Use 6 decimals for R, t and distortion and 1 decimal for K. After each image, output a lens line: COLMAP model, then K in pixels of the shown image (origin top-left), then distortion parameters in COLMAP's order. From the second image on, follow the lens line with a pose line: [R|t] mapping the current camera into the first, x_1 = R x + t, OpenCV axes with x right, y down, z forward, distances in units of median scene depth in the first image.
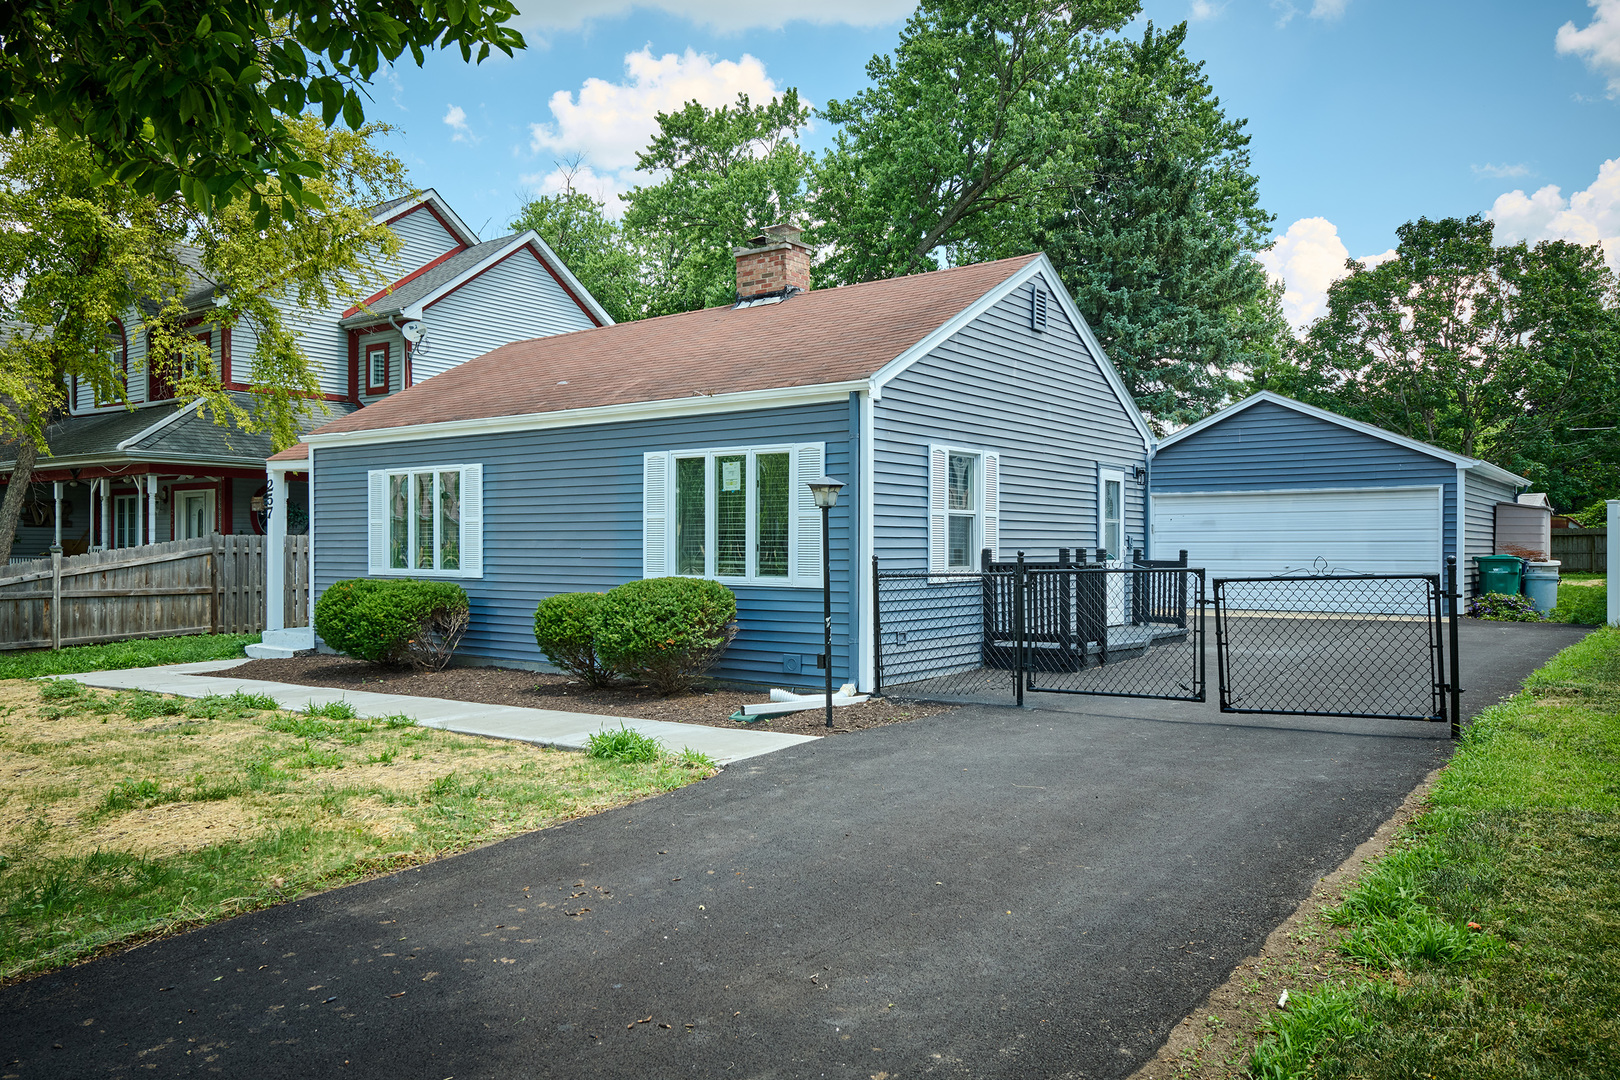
lens RADIAL K [[1132.9, 0, 808.1], [0, 1132.9, 544.6], [0, 0, 1]] dist [0.000313, -0.001964]
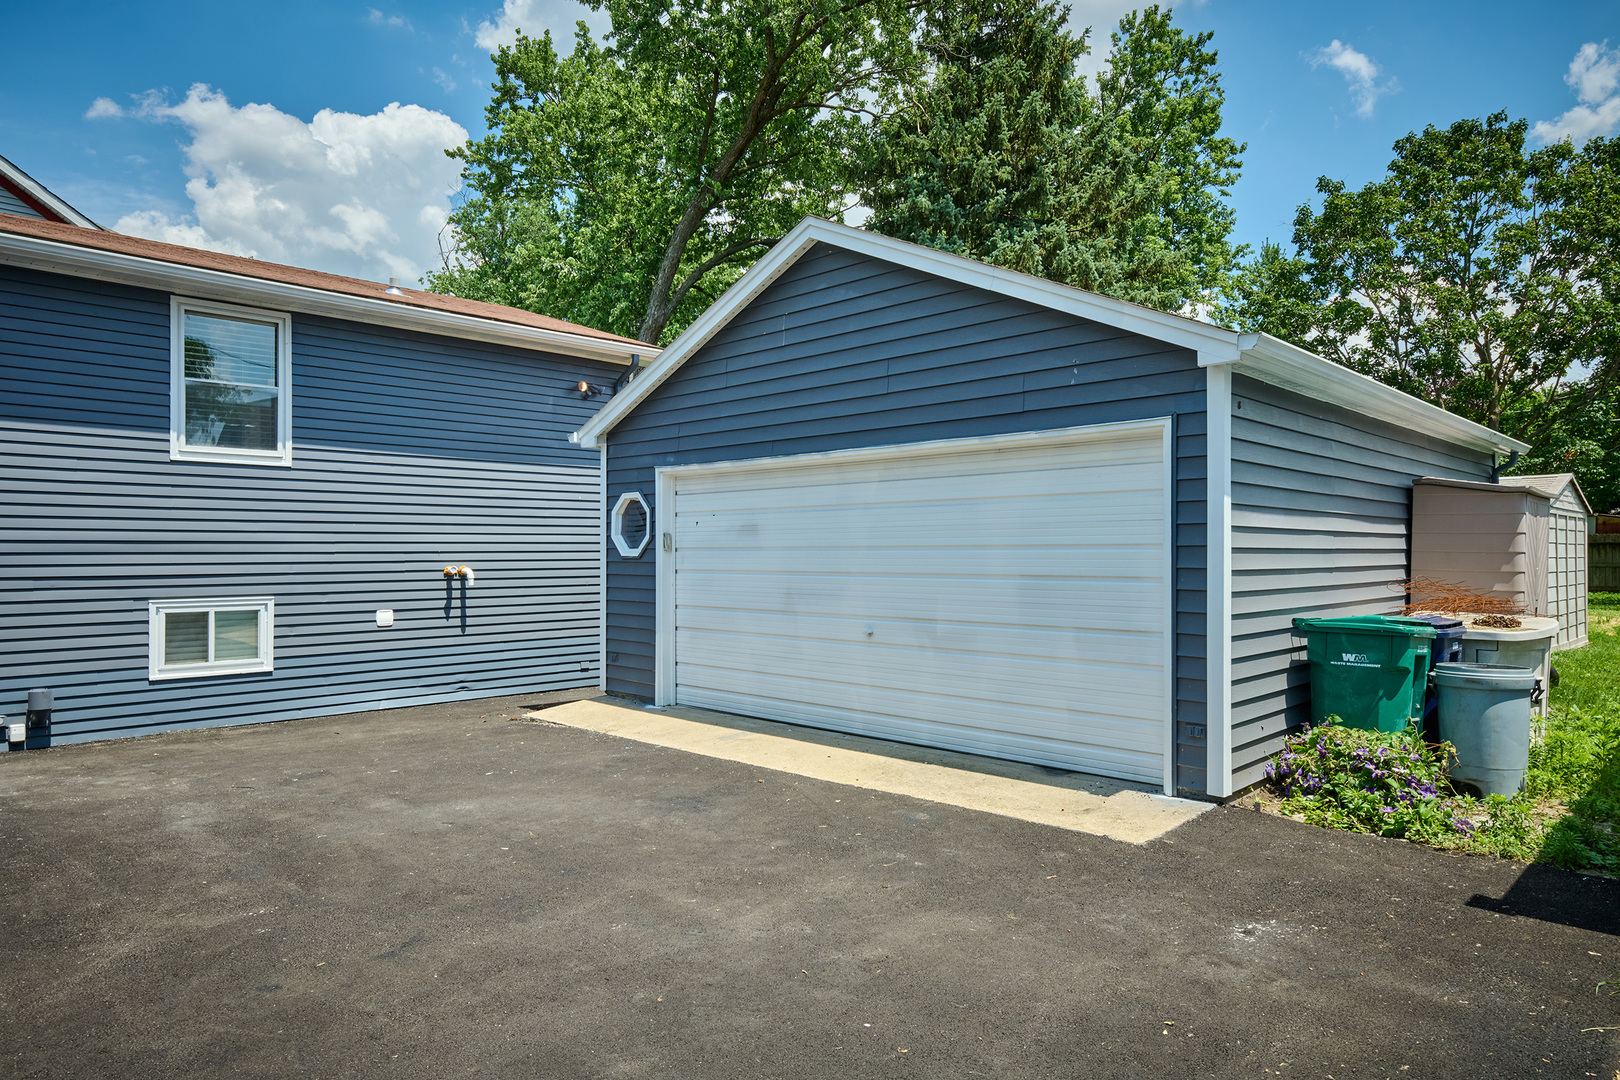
lens RADIAL K [[1022.1, 0, 812.5], [0, 1022.1, 537.8], [0, 0, 1]] dist [0.000629, 0.002251]
pose [[0.995036, -0.003527, -0.099456, 0.204116], [0.002494, 0.999942, -0.010505, -0.005641], [0.099487, 0.010205, 0.994986, 0.286037]]
